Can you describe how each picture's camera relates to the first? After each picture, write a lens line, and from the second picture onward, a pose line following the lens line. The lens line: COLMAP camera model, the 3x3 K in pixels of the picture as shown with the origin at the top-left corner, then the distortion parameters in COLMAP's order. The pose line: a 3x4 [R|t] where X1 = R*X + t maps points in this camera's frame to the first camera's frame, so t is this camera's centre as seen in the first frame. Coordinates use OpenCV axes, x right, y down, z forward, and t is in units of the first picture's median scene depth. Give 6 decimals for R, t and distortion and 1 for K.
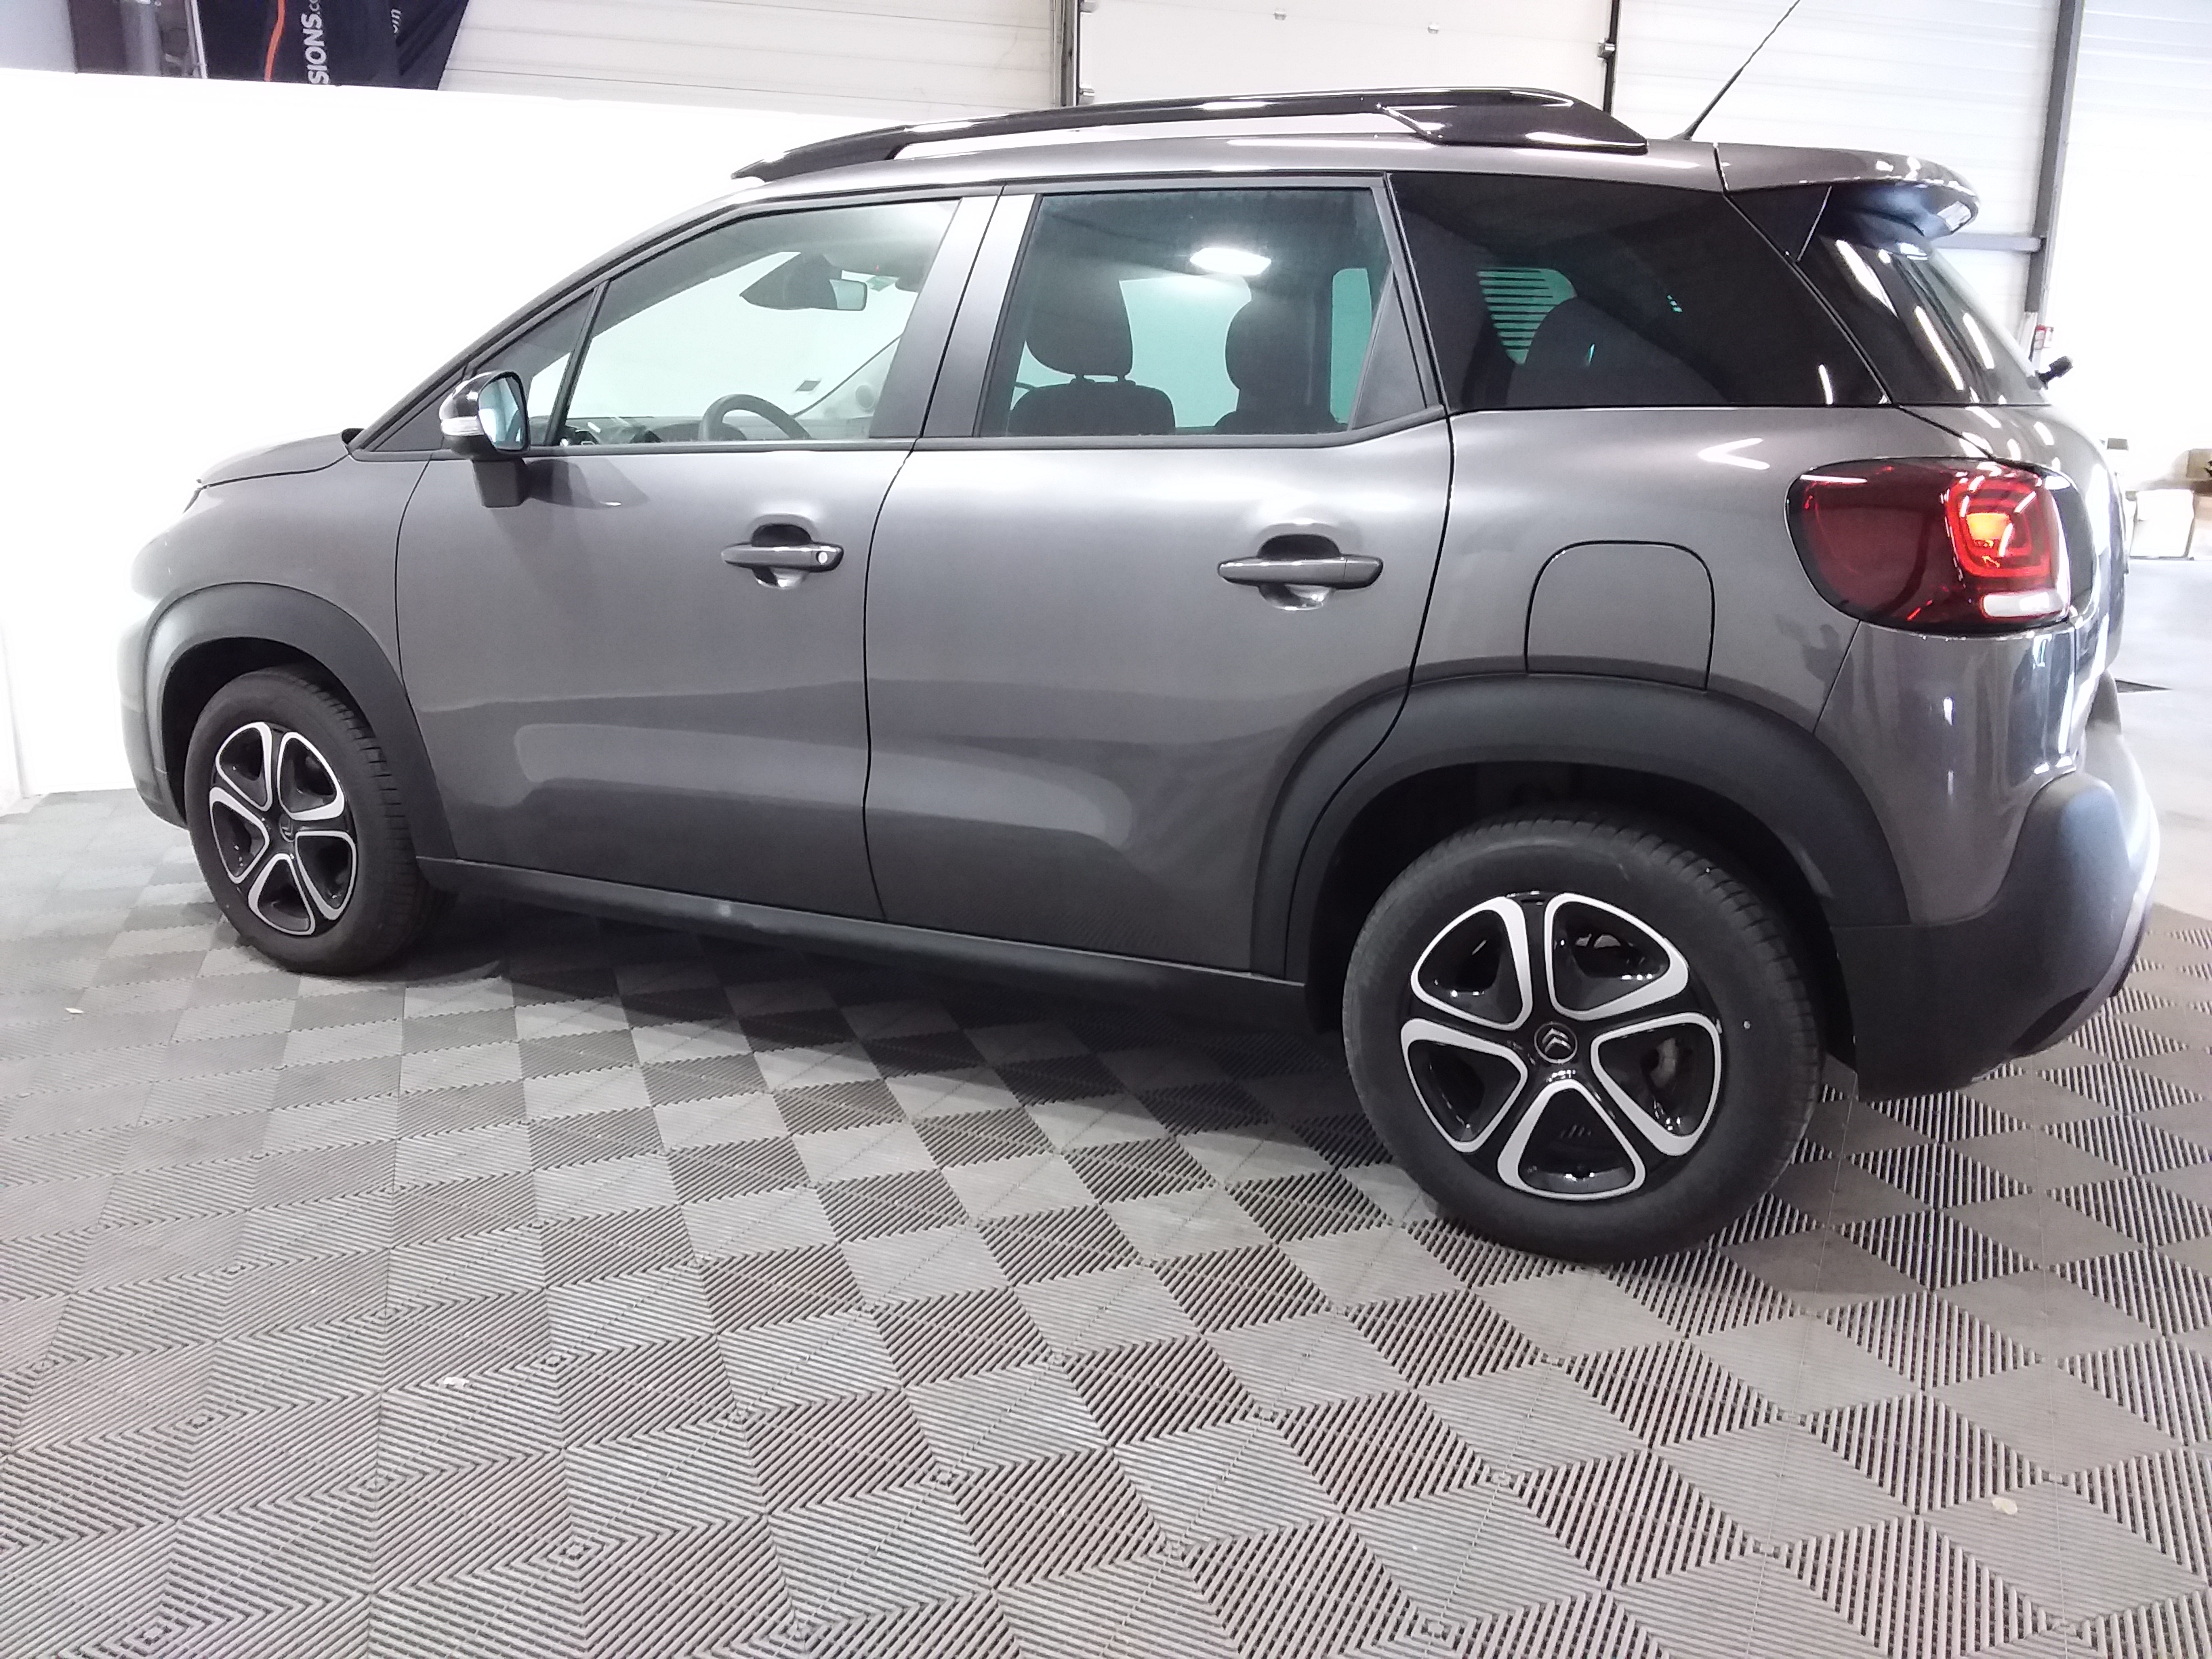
lens RADIAL K [[1737.7, 0, 1106.0], [0, 1737.7, 829.5], [0, 0, 1]] dist [0.137757, -0.189792]
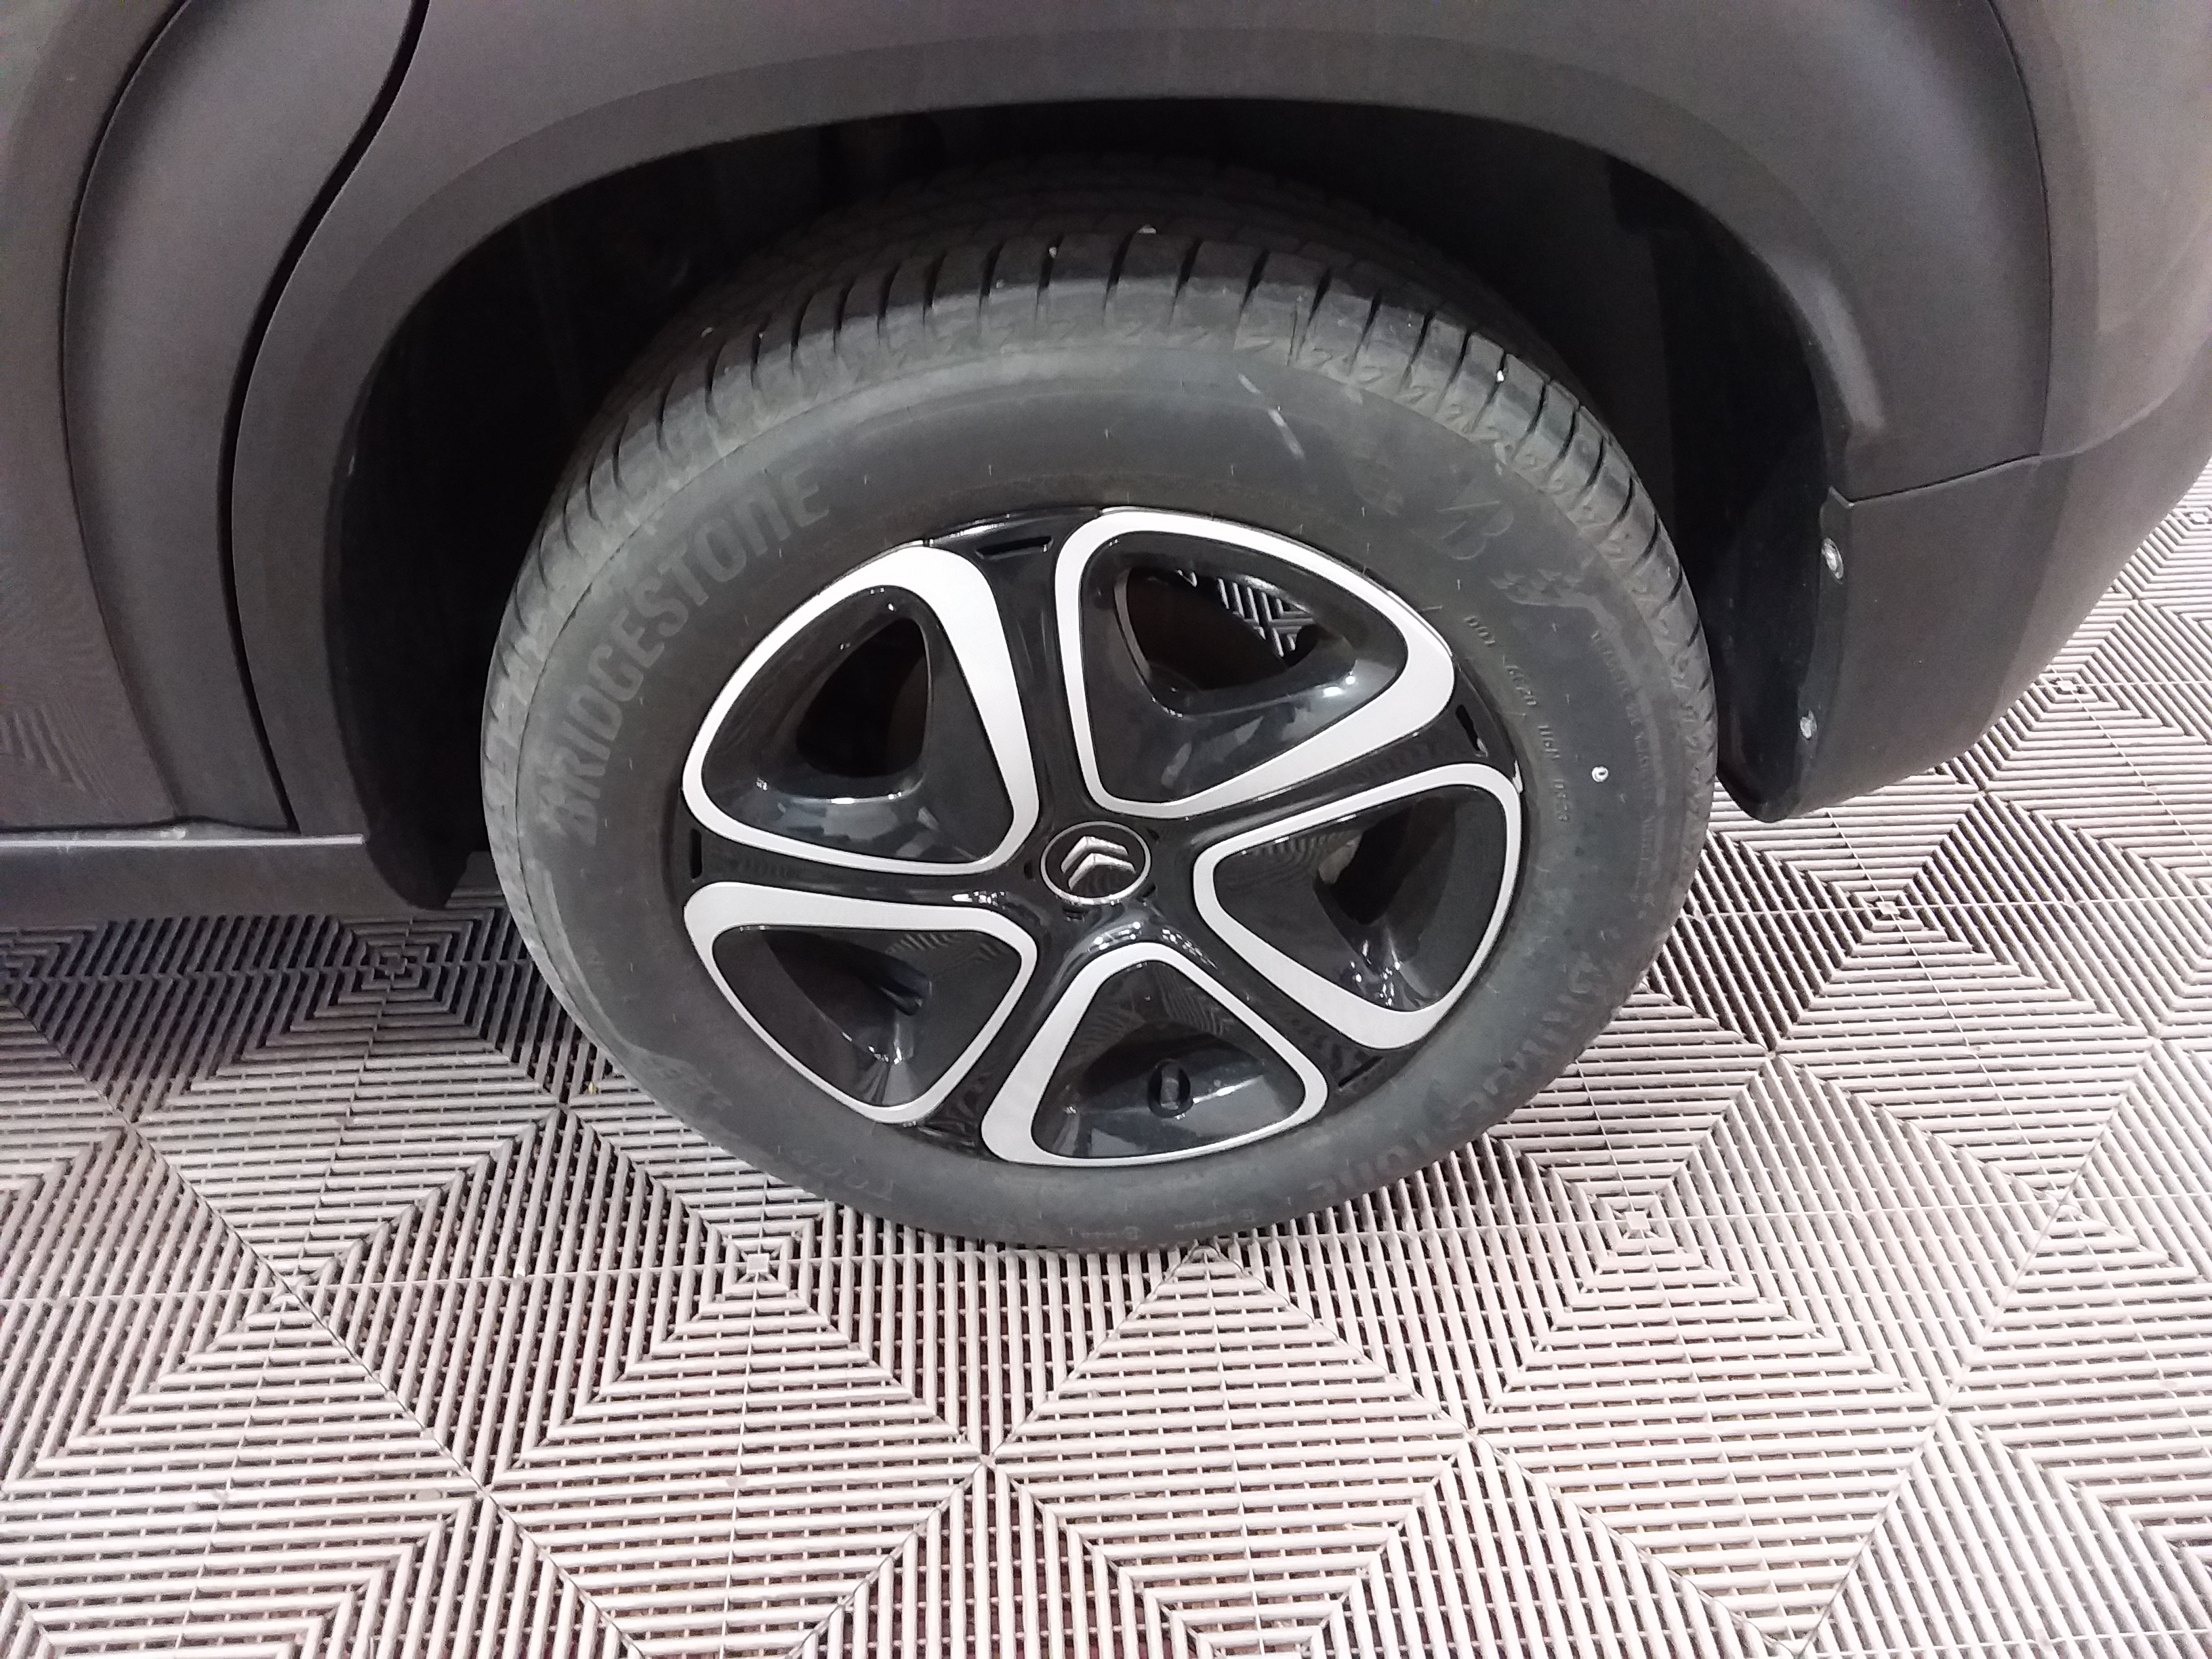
lens RADIAL K [[1737.7, 0, 1106.0], [0, 1737.7, 829.5], [0, 0, 1]] dist [0.137757, -0.189792]
pose [[0.861535, -0.317210, 0.396403, 0.109475], [0.114322, 0.881942, 0.457283, -0.059316], [-0.494659, -0.348648, 0.796088, 0.697307]]
